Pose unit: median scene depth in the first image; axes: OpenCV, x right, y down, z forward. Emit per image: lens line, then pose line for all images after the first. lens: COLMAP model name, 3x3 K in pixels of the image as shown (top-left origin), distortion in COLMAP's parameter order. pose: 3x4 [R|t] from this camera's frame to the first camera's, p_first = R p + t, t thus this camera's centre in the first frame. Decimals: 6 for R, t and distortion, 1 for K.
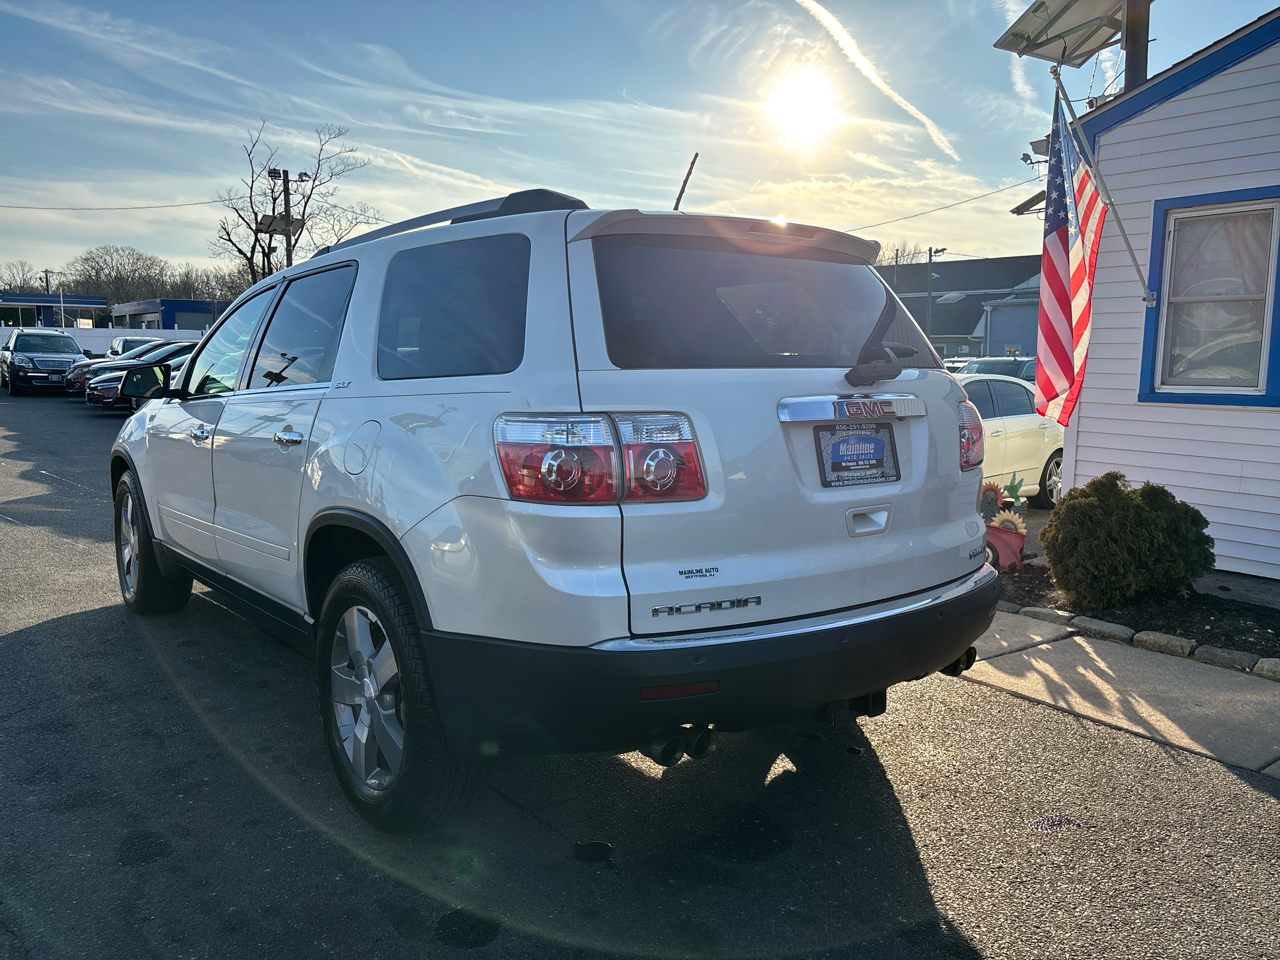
lens RADIAL K [[961.6, 0, 633.0], [0, 961.6, 481.0], [0, 0, 1]] dist [0.041654, -0.039757]
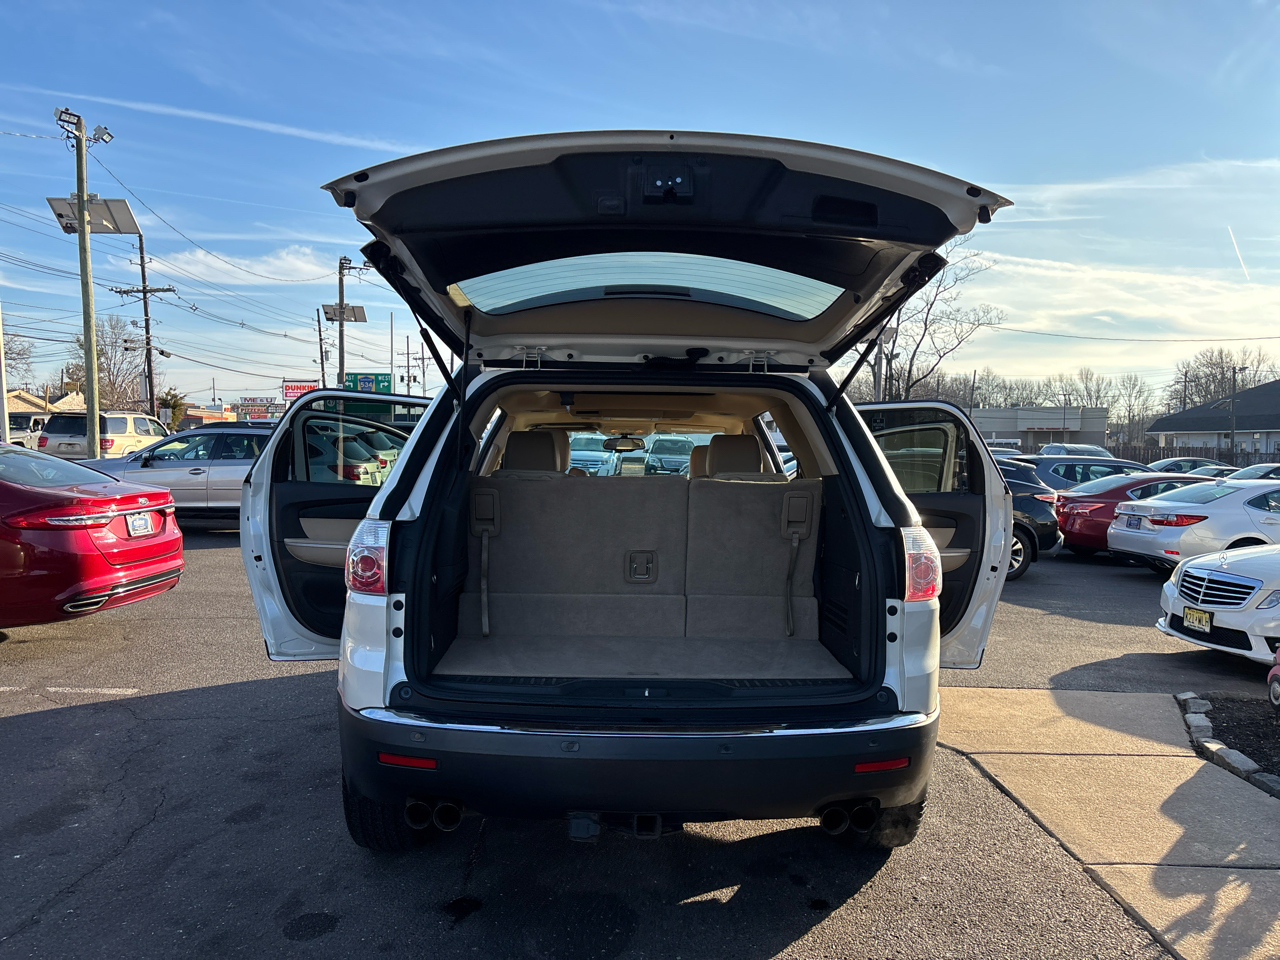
lens RADIAL K [[965.0, 0, 621.2], [0, 965.0, 484.9], [0, 0, 1]] dist [0.024728, -0.004430]
pose [[0.797337, 0.022493, -0.603114, 0.589644], [-0.081924, 0.994090, -0.071232, -0.033021], [0.597948, 0.106205, 0.794468, 0.112952]]
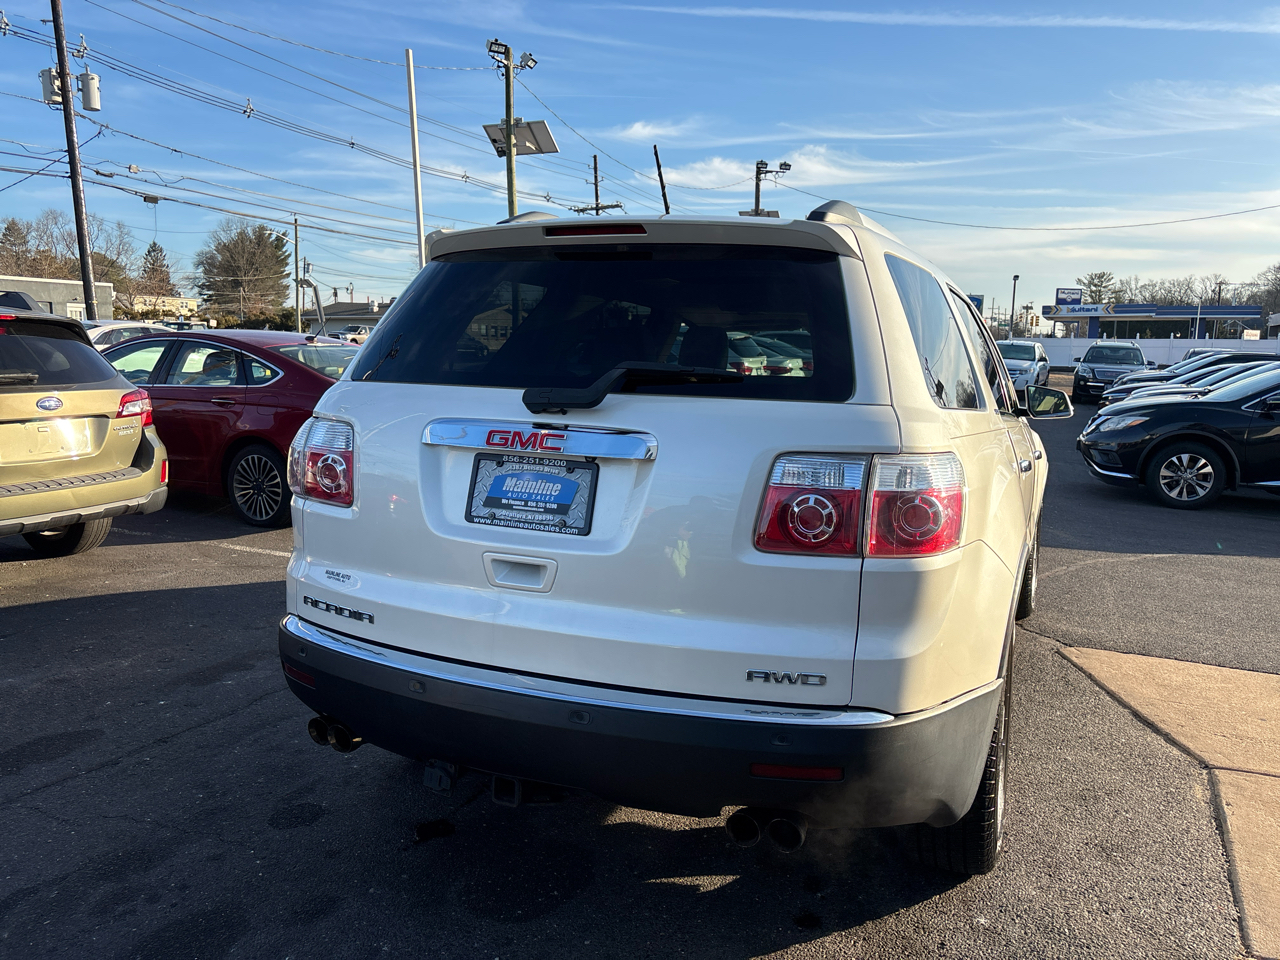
lens RADIAL K [[961.5, 0, 640.0], [0, 961.5, 480.0], [0, 0, 1]] dist [0.043431, -0.041228]
pose [[0.476125, 0.117998, -0.871425, 0.717858], [-0.128816, 0.989626, 0.063621, -0.074615], [0.869892, 0.081962, 0.486385, 0.479809]]
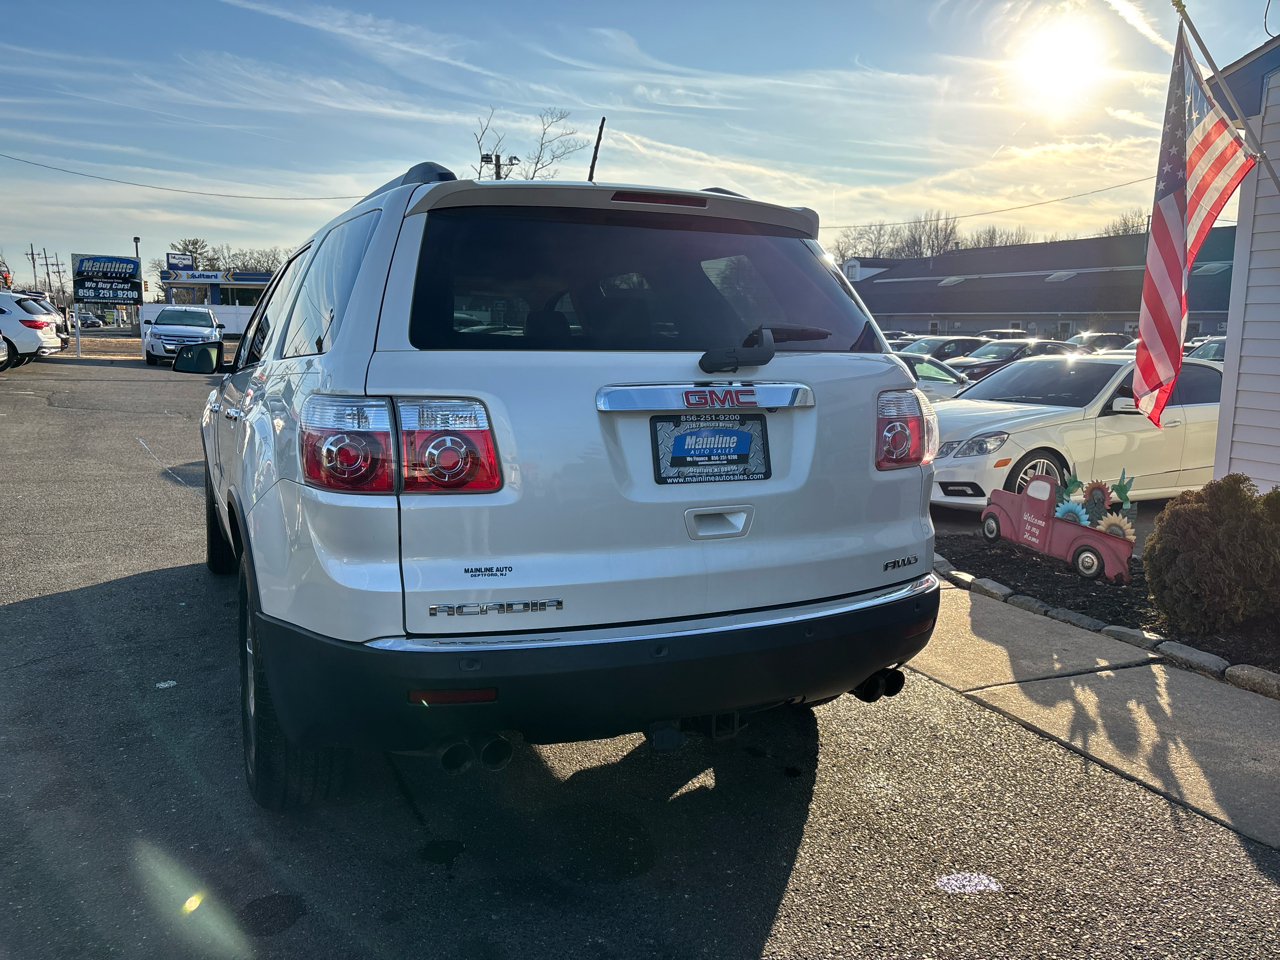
lens RADIAL K [[961.6, 0, 633.0], [0, 961.6, 481.0], [0, 0, 1]] dist [0.041654, -0.039757]
pose [[0.973983, 0.037128, -0.223558, 0.258278], [-0.032043, 0.999140, 0.026330, -0.013150], [0.224343, -0.018481, 0.974335, 0.080929]]
